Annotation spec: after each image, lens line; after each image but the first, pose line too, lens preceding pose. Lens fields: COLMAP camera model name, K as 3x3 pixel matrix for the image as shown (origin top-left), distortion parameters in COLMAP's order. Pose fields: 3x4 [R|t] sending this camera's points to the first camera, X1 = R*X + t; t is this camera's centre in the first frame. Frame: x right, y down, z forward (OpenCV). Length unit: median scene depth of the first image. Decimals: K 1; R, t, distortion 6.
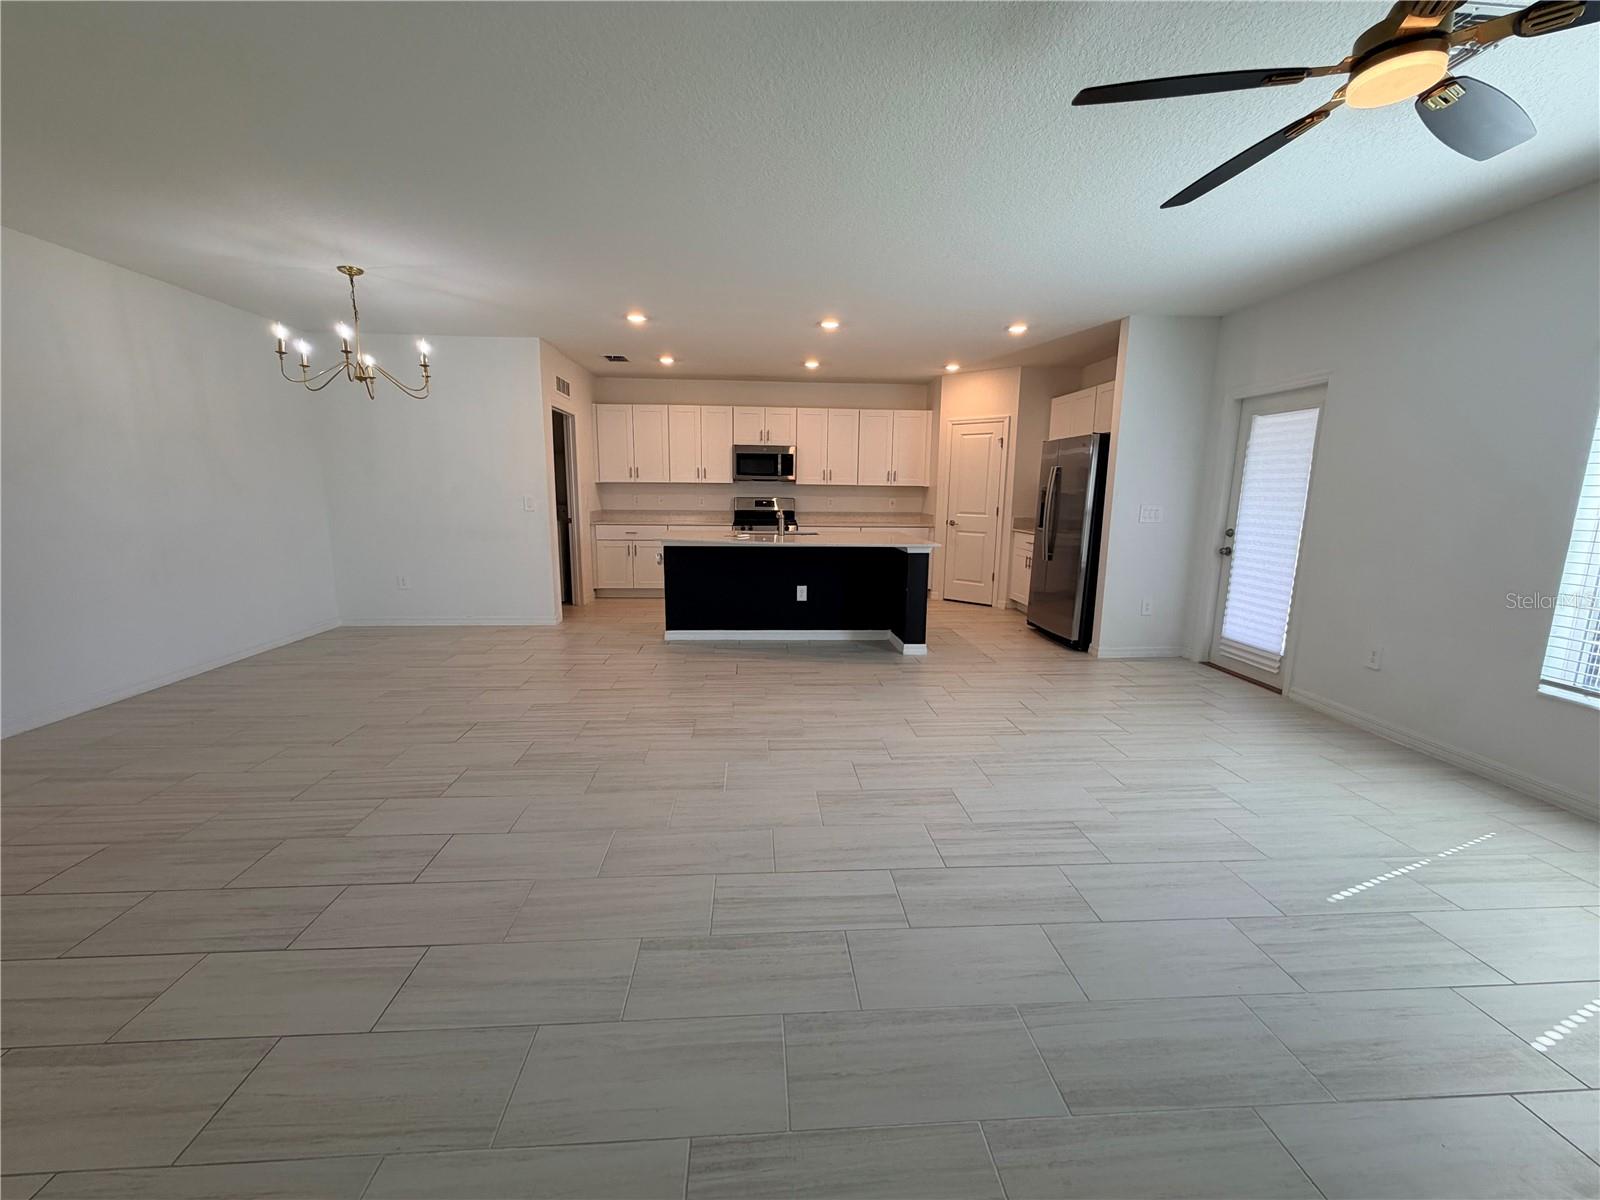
lens RADIAL K [[639.7, 0, 795.5], [0, 639.7, 599.7], [0, 0, 1]] dist [0.000654, 0.000479]
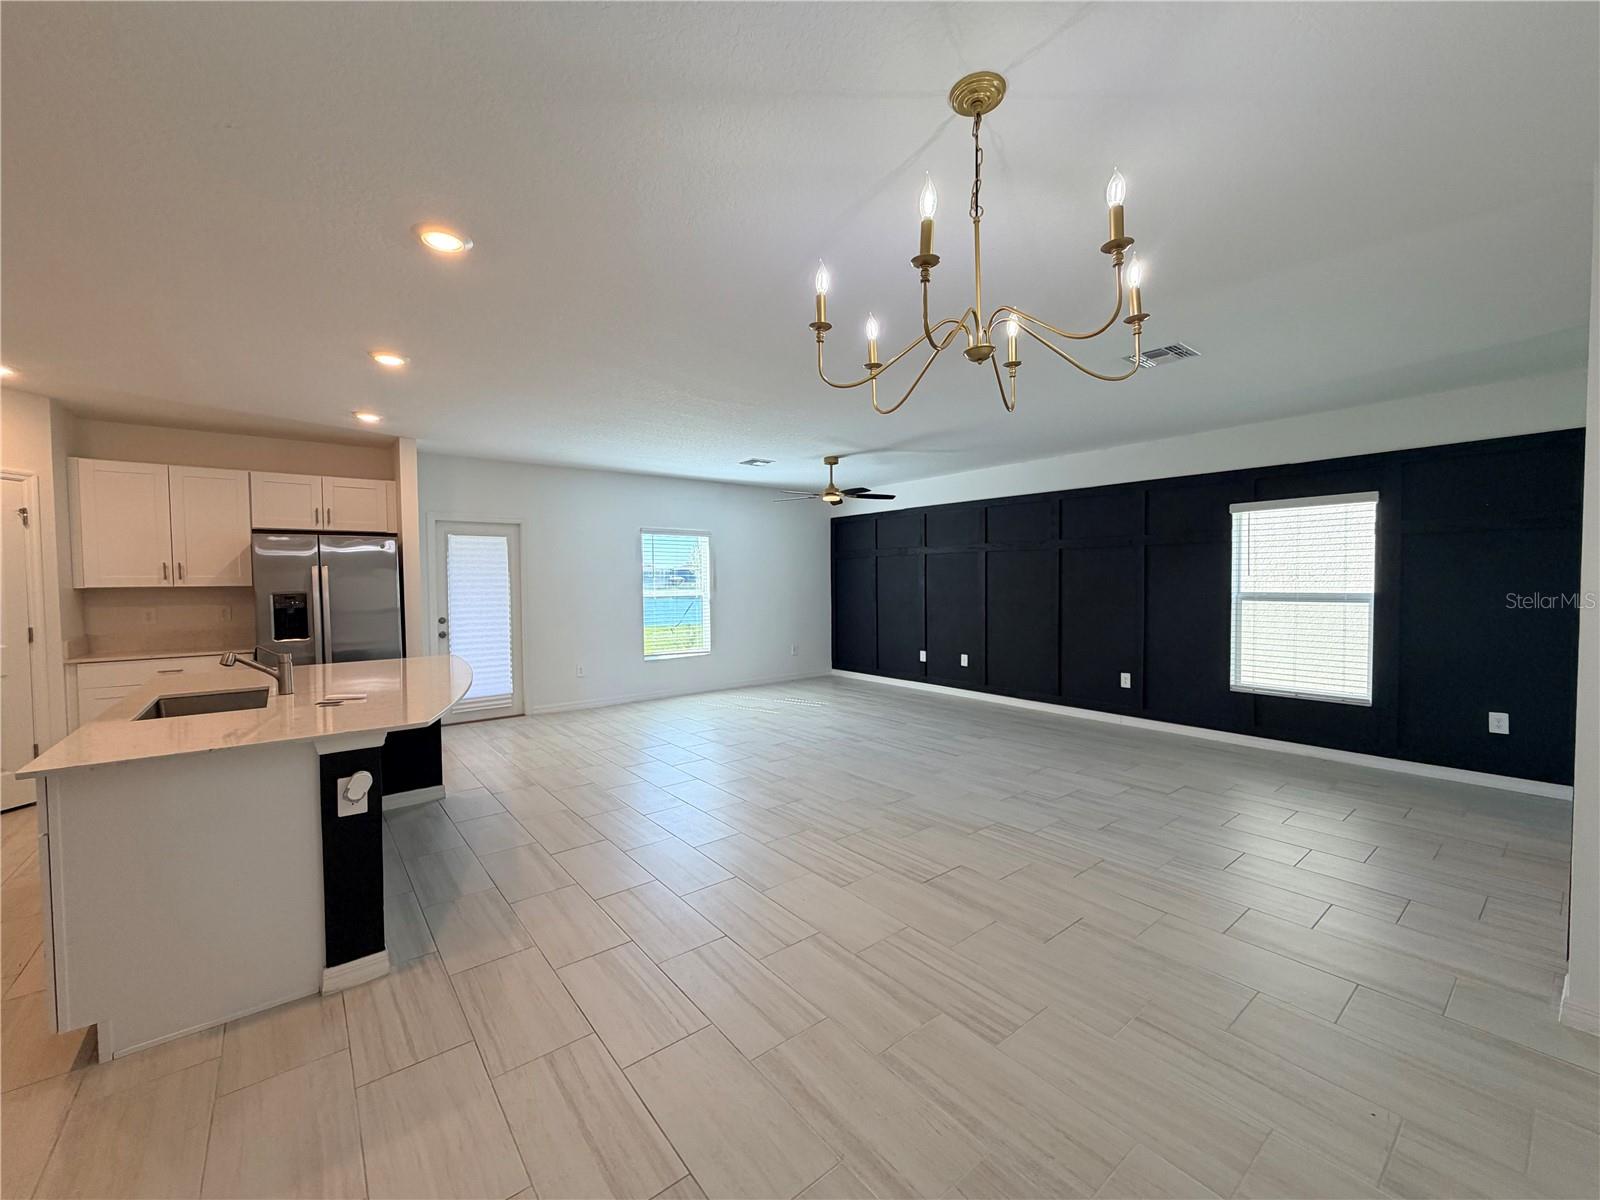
lens RADIAL K [[639.7, 0, 795.3], [0, 639.7, 601.5], [0, 0, 1]] dist [0.000654, 0.000479]
pose [[-0.566403, -0.035397, 0.823368, -0.802015], [0.144750, 0.979273, 0.141675, -0.224838], [-0.811317, 0.199427, -0.549539, 1.136997]]
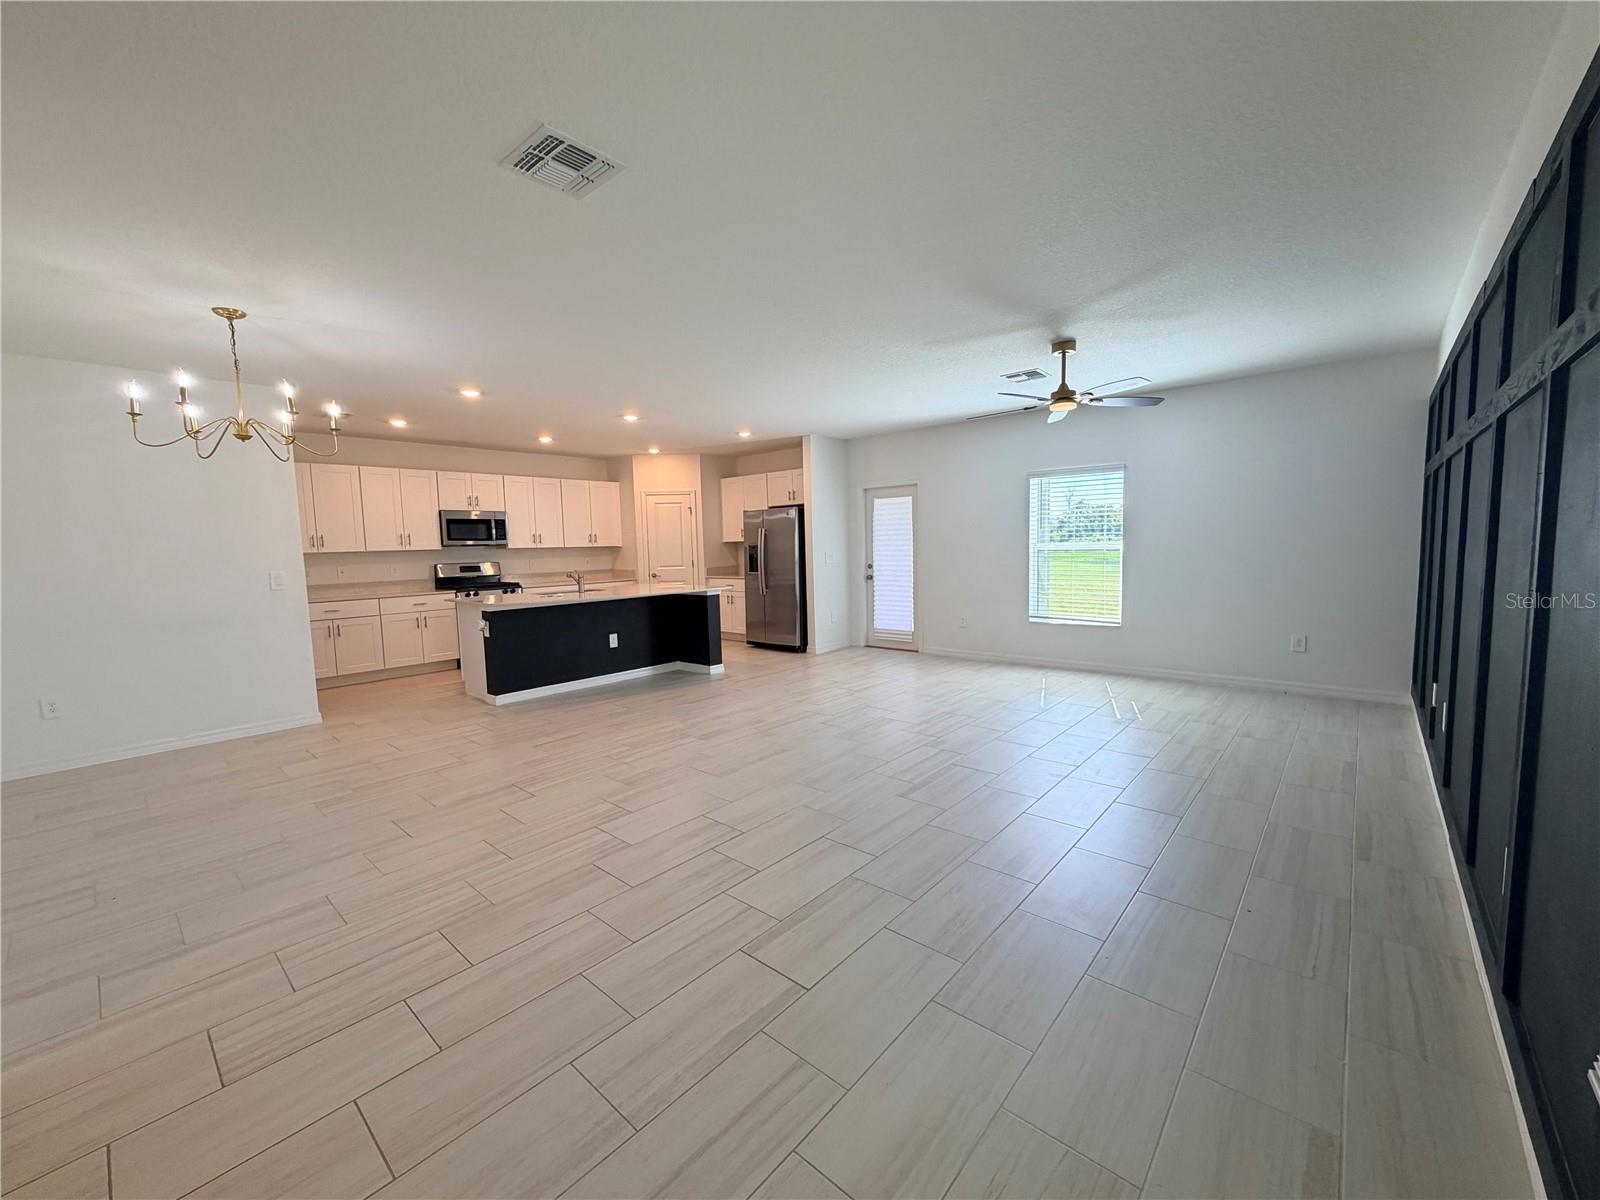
lens RADIAL K [[639.7, 0, 796.0], [0, 639.7, 599.6], [0, 0, 1]] dist [0.000654, 0.000479]
pose [[0.710250, -0.090619, 0.698093, -0.648733], [0.153940, 0.987672, -0.028412, 0.000096], [-0.686912, 0.127644, 0.715444, -0.059758]]
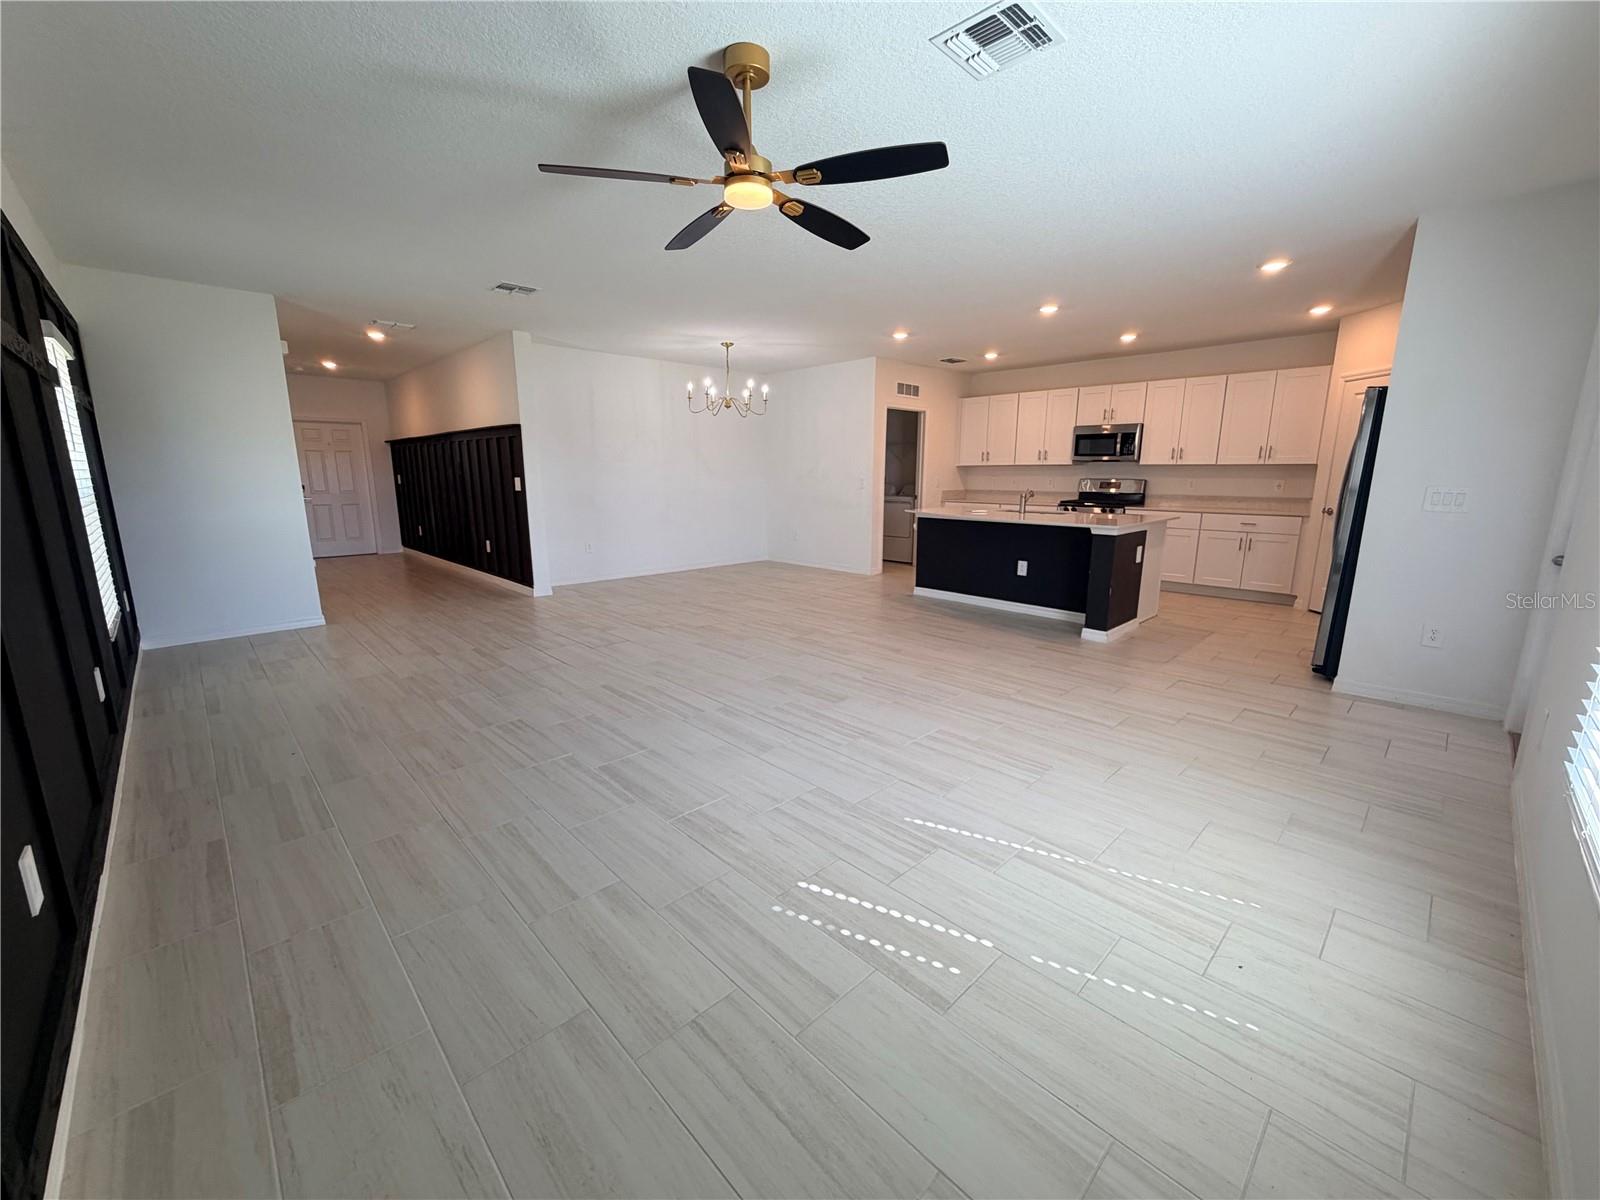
lens RADIAL K [[639.7, 0, 795.6], [0, 639.7, 599.8], [0, 0, 1]] dist [0.000654, 0.000479]
pose [[0.643220, 0.141781, -0.752440, 0.673166], [-0.125387, 0.988945, 0.079159, 0.005832], [0.755345, 0.043430, 0.653887, 0.033794]]
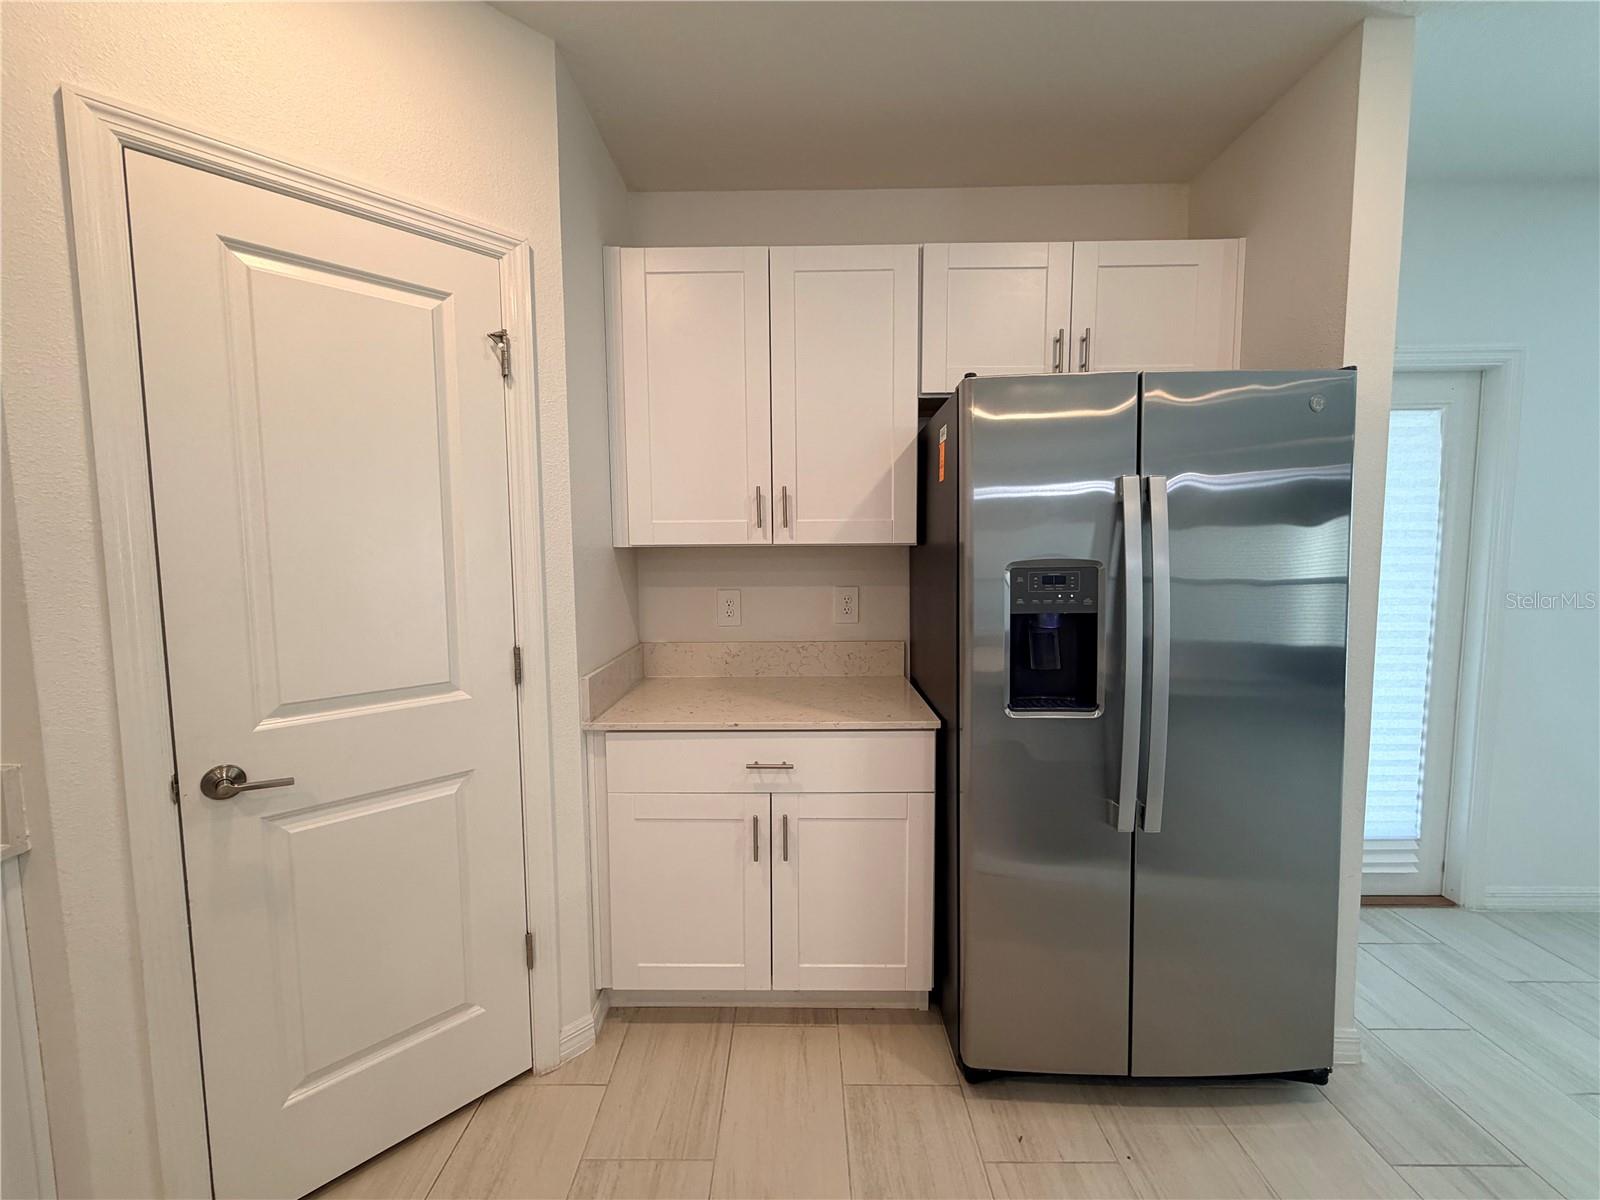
lens RADIAL K [[639.7, 0, 797.7], [0, 639.7, 598.6], [0, 0, 1]] dist [0.000654, 0.000479]
pose [[0.074720, -0.089667, 0.993165, 0.157862], [0.180210, 0.980766, 0.074989, -0.240396], [-0.980786, 0.173375, 0.089441, 1.323929]]
